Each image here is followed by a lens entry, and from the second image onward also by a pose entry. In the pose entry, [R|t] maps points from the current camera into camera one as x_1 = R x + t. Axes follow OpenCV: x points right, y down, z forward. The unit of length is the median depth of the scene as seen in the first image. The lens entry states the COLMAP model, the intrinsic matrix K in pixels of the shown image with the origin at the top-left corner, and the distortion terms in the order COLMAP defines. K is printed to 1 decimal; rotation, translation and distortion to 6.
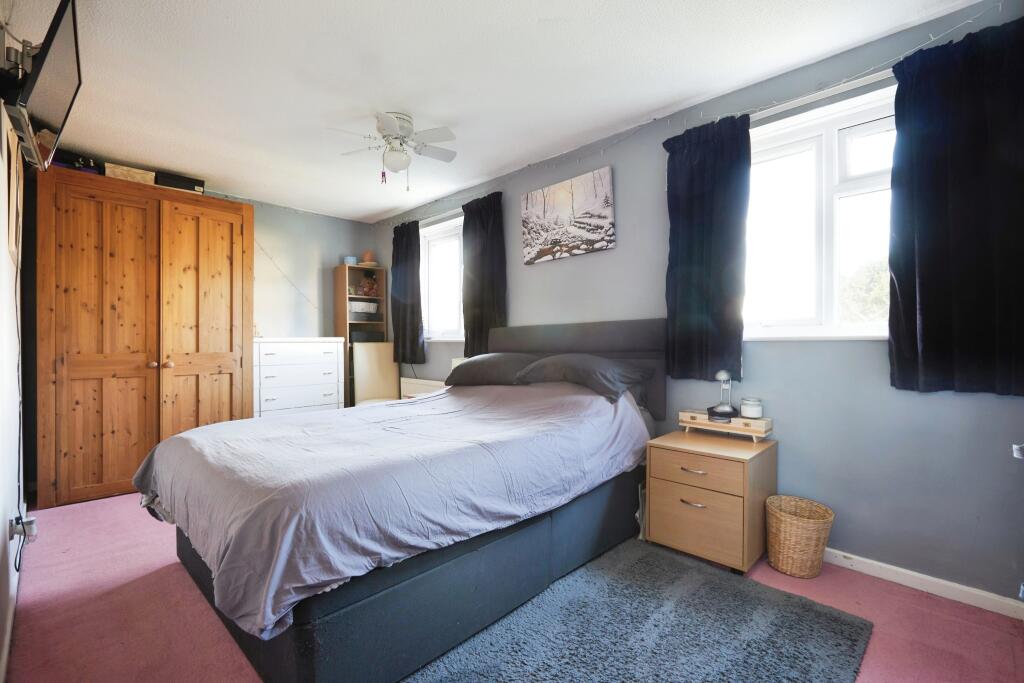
lens RADIAL K [[454.7, 0, 510.5], [0, 454.7, 344.6], [0, 0, 1]] dist [0.001988, 0.000205]
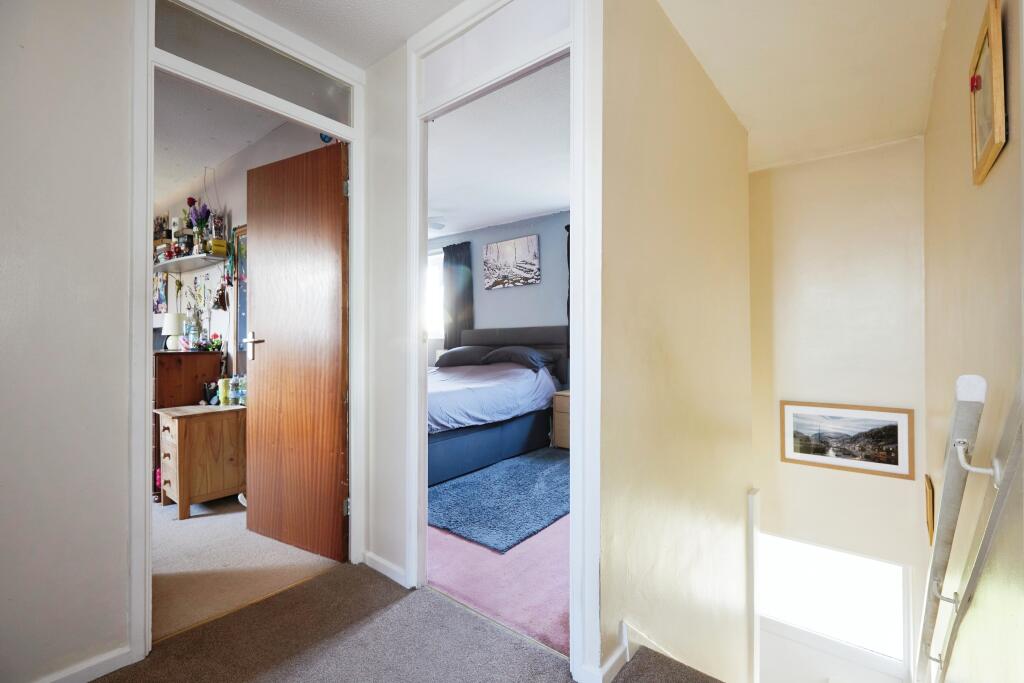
lens RADIAL K [[454.7, 0, 509.9], [0, 454.7, 338.6], [0, 0, 1]] dist [0.001988, 0.000205]
pose [[0.994850, -0.001250, 0.101355, -0.051159], [0.001914, 0.999977, -0.006454, 0.002428], [-0.101345, 0.006614, 0.994829, -0.653645]]
